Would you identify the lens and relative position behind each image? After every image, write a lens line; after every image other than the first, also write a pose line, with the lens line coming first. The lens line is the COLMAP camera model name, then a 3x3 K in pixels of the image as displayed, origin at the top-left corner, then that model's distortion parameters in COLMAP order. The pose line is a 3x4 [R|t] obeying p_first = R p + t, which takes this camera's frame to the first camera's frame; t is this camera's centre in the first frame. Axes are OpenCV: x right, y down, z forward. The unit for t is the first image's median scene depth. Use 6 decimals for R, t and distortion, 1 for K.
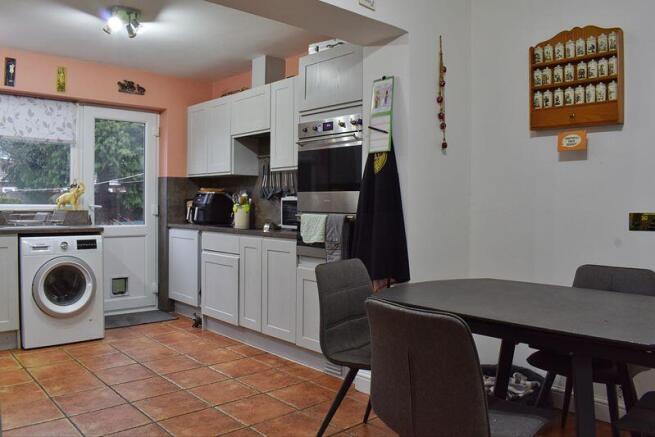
lens RADIAL K [[521.1, 0, 326.8], [0, 521.1, 220.3], [0, 0, 1]] dist [-0.088210, -0.007677]
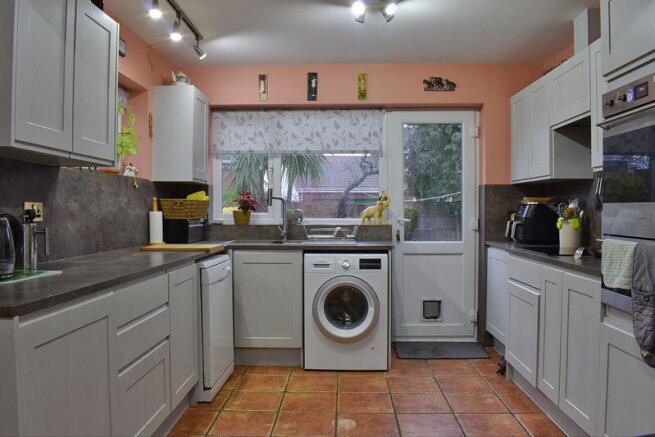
lens RADIAL K [[521.1, 0, 326.9], [0, 521.1, 218.6], [0, 0, 1]] dist [-0.088210, -0.007677]
pose [[0.710635, 0.001093, -0.703560, 0.112312], [-0.012381, 0.999863, -0.010952, -0.020141], [0.703452, 0.016494, 0.710552, 0.269993]]
